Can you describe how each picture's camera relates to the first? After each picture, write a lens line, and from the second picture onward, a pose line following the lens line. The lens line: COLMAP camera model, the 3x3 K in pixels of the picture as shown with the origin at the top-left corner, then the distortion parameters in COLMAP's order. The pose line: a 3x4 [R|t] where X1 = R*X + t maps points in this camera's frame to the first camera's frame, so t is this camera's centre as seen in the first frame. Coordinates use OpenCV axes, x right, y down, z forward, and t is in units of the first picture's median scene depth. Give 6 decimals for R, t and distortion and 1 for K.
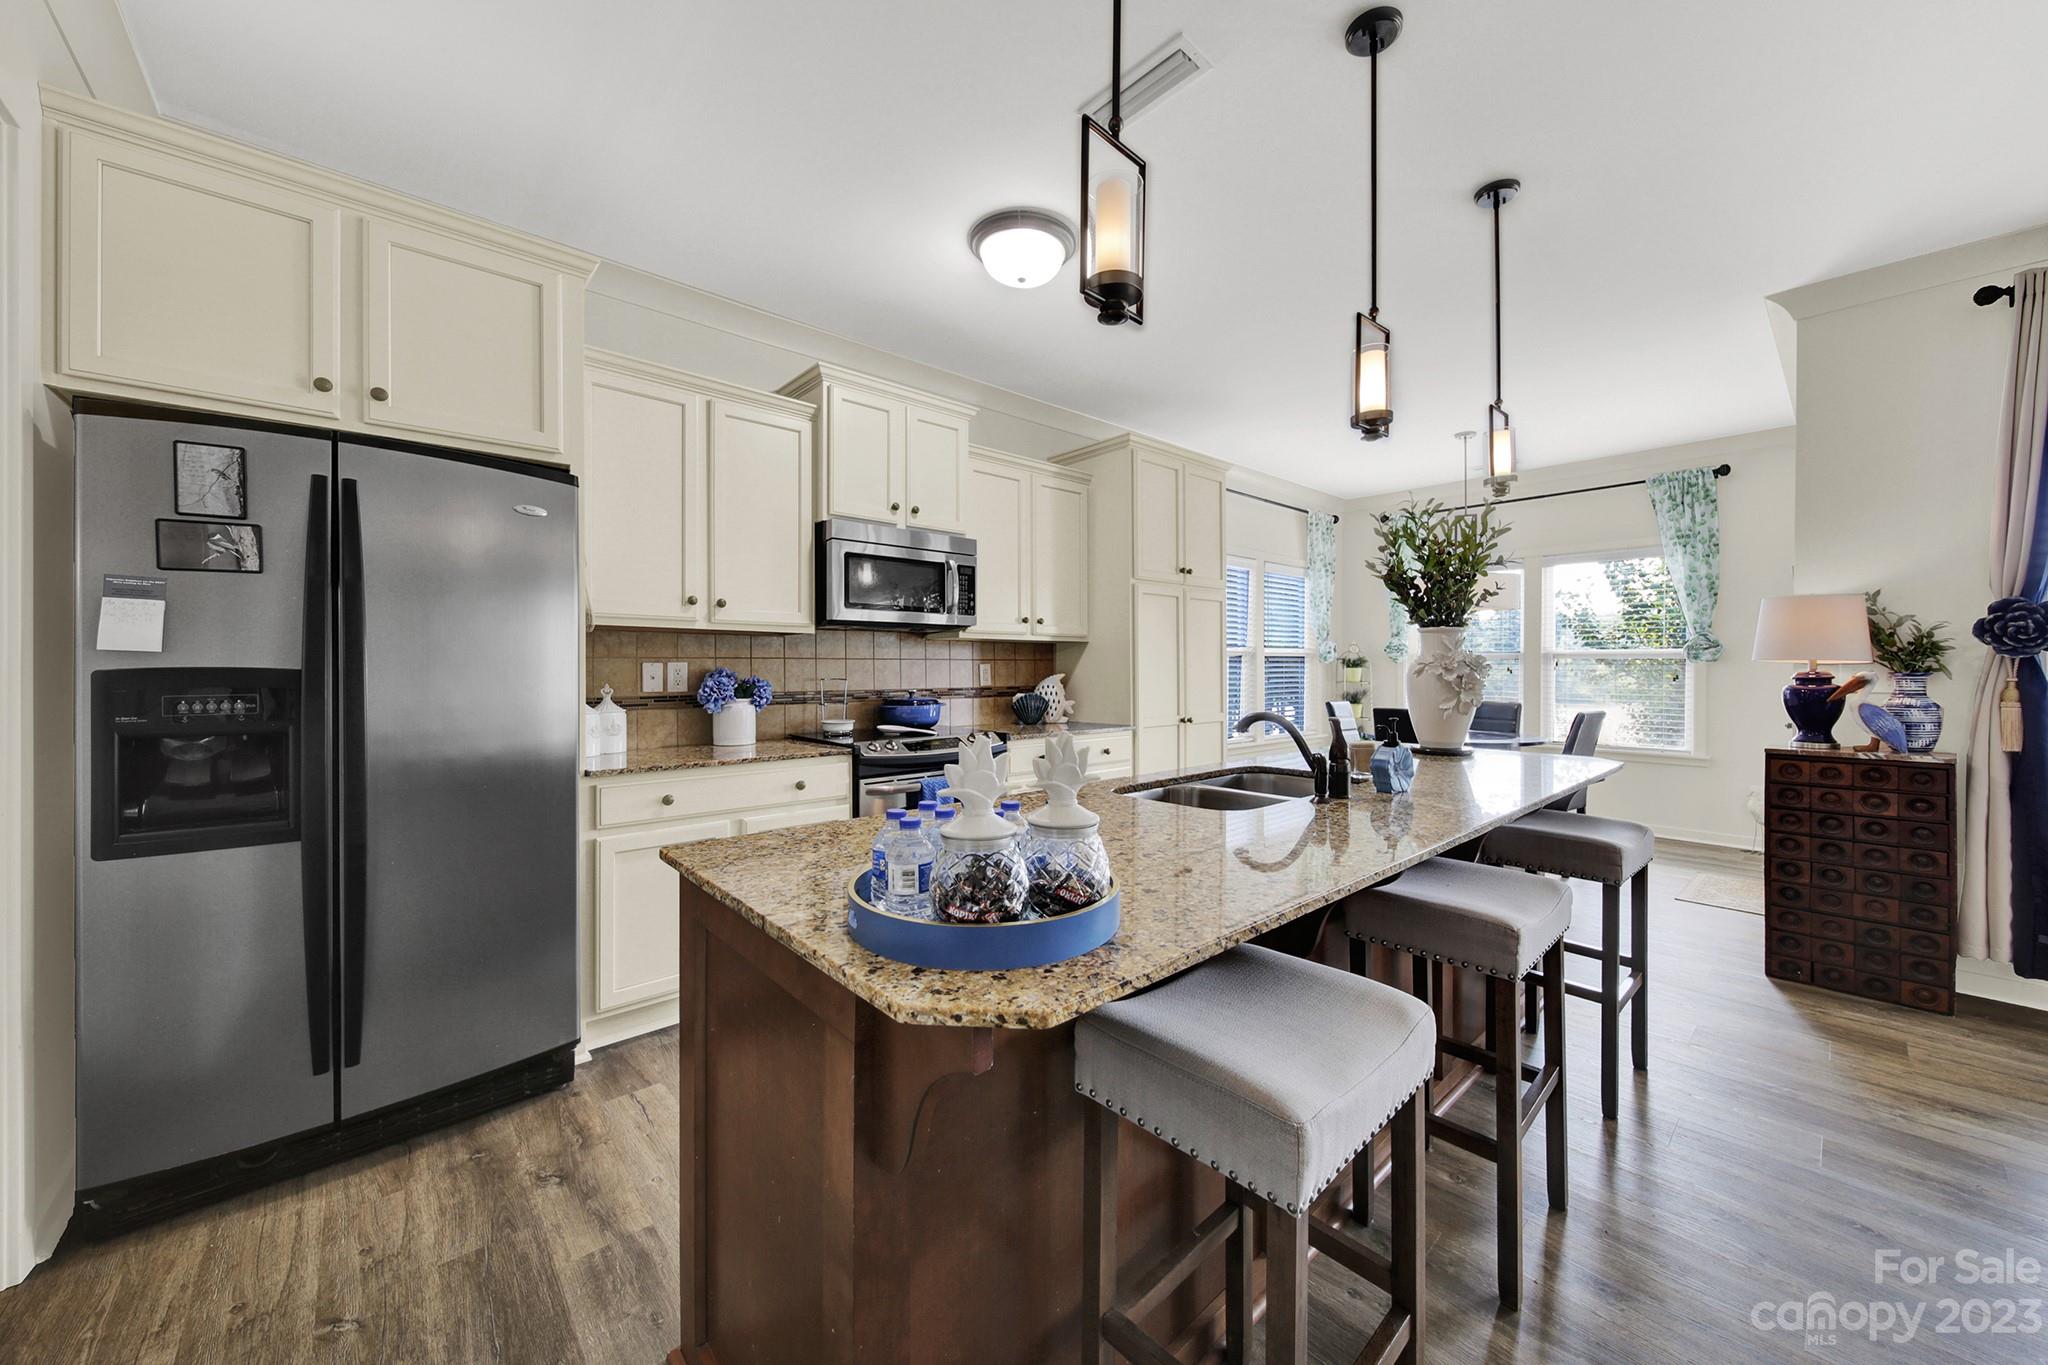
lens RADIAL K [[761.1, 0, 1008.9], [0, 761.1, 658.0], [0, 0, 1]] dist [-0.003109, -0.000190]
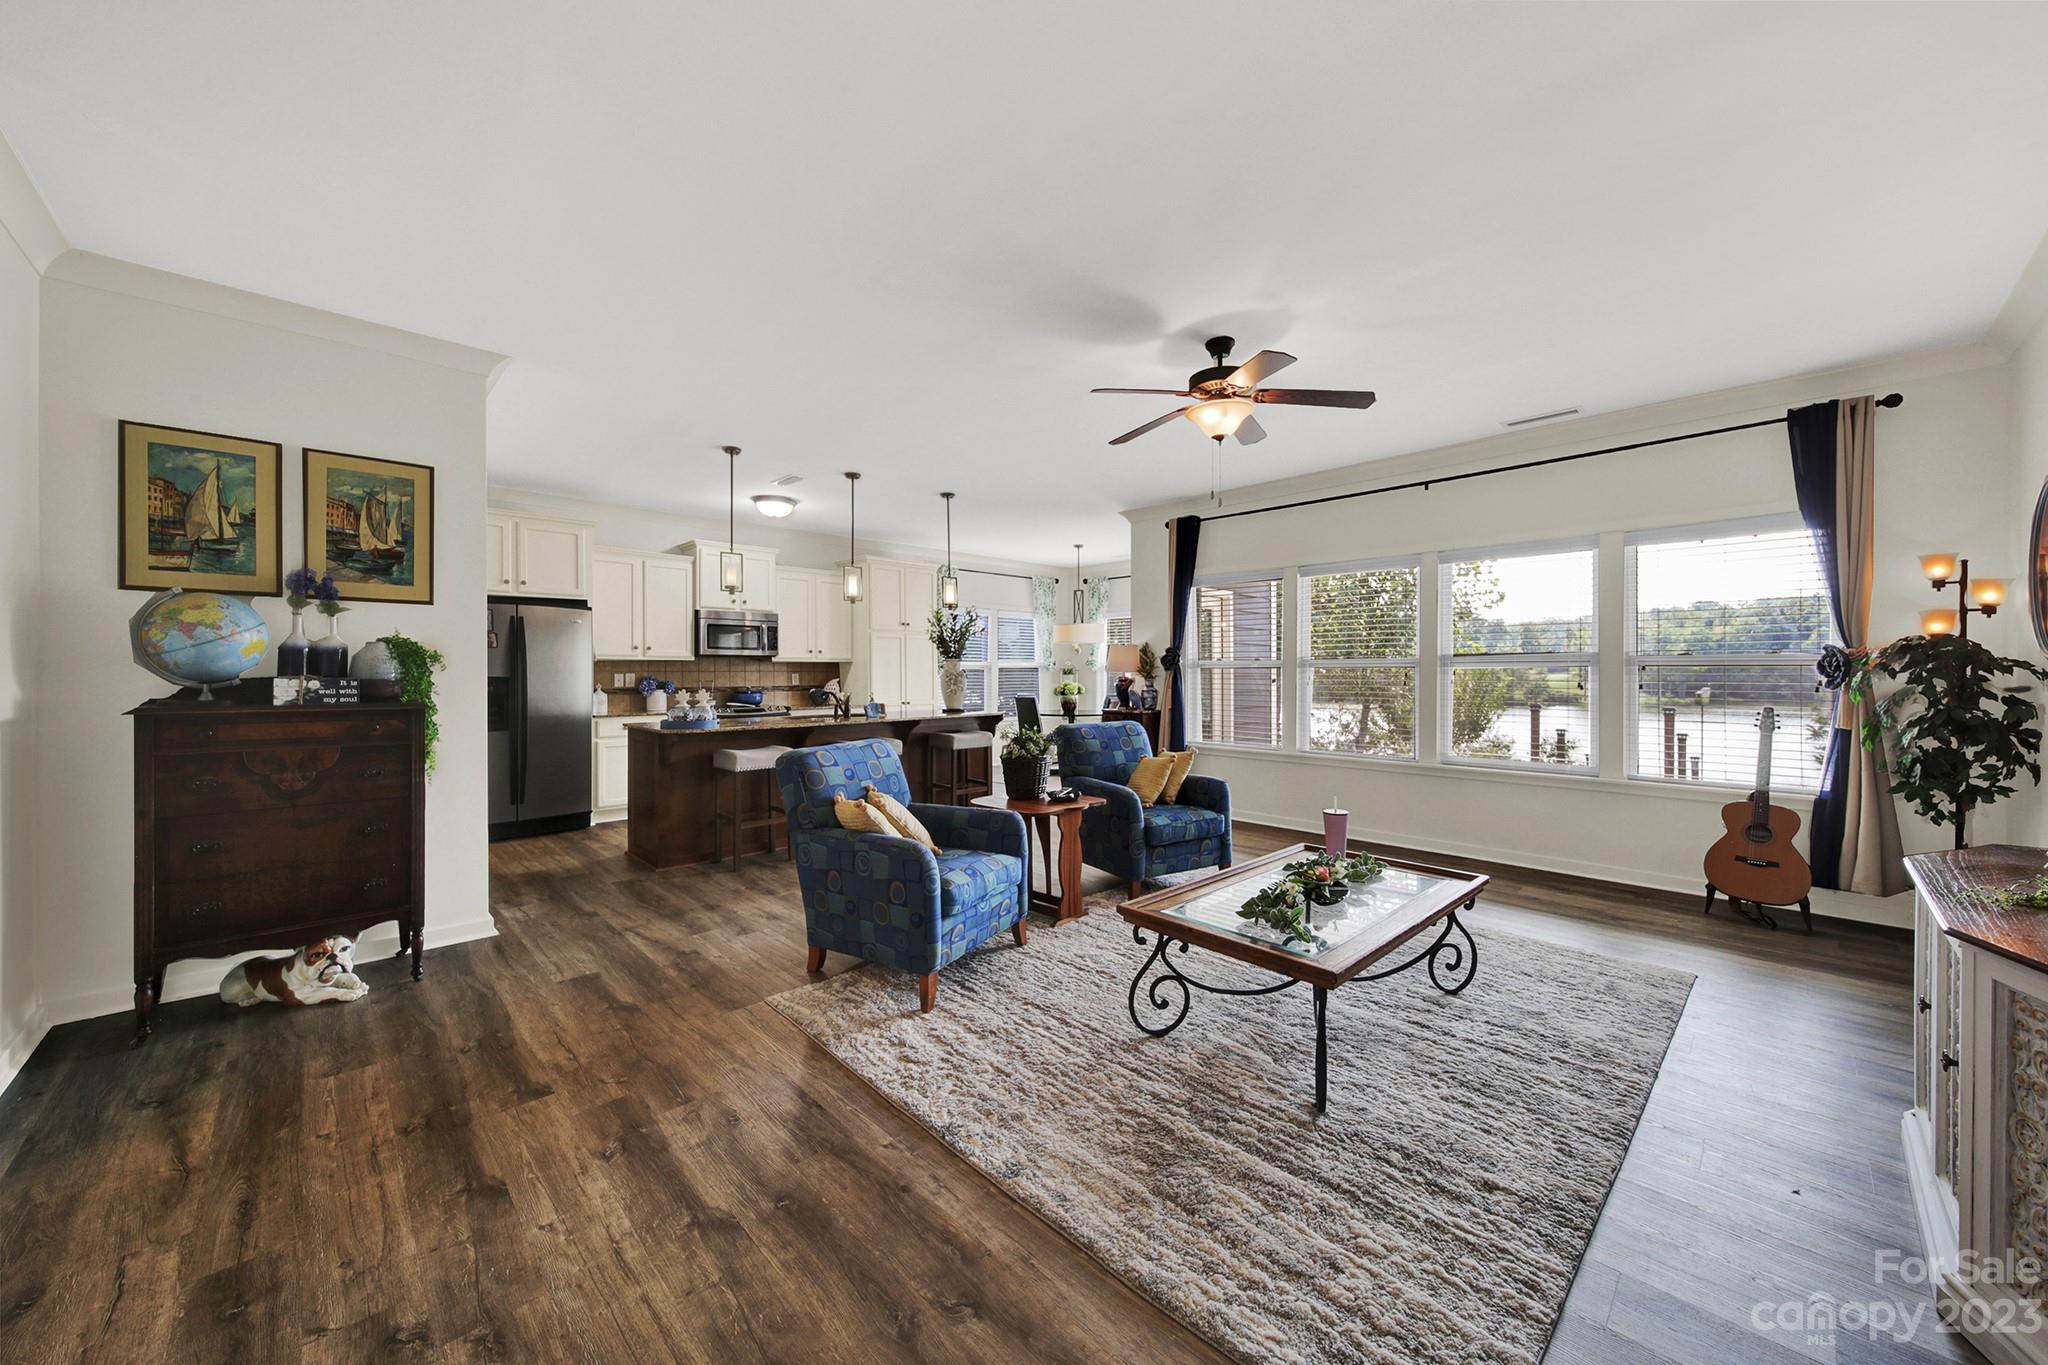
lens RADIAL K [[761.1, 0, 1025.5], [0, 761.1, 680.5], [0, 0, 1]] dist [-0.003109, -0.000190]
pose [[0.999307, -0.002043, 0.037168, 0.403256], [0.001259, 0.999777, 0.021095, -0.012977], [-0.037203, -0.021034, 0.999086, -0.802939]]
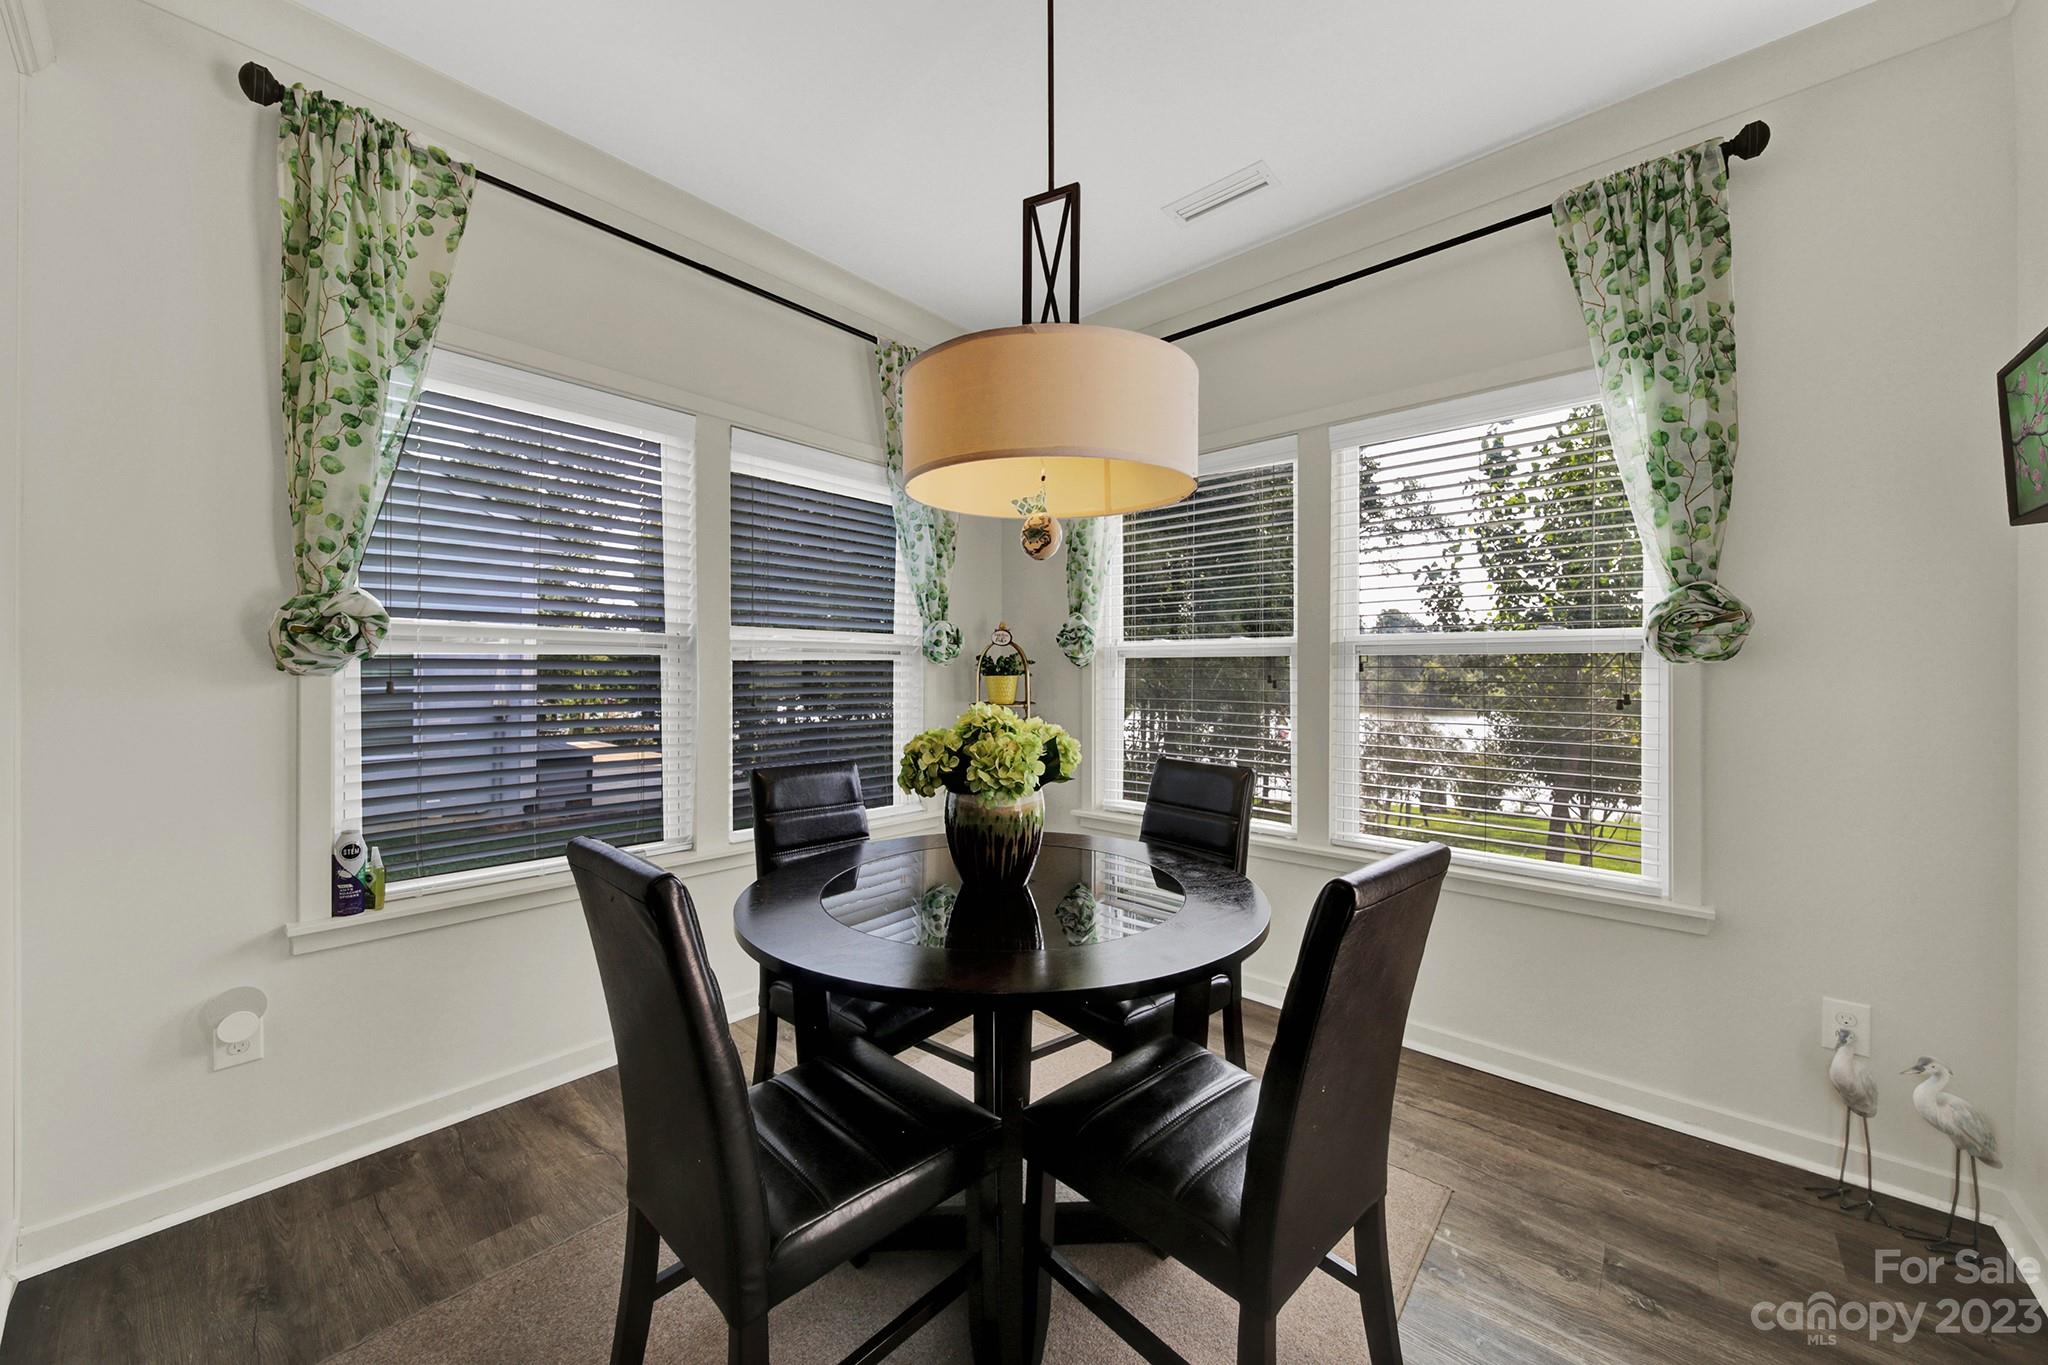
lens RADIAL K [[761.1, 0, 1020.3], [0, 761.1, 668.2], [0, 0, 1]] dist [-0.003109, -0.000190]
pose [[0.993554, -0.006375, 0.113183, 0.545279], [0.005333, 0.999941, 0.009515, 0.003812], [-0.113237, -0.008850, 0.993529, 0.671128]]
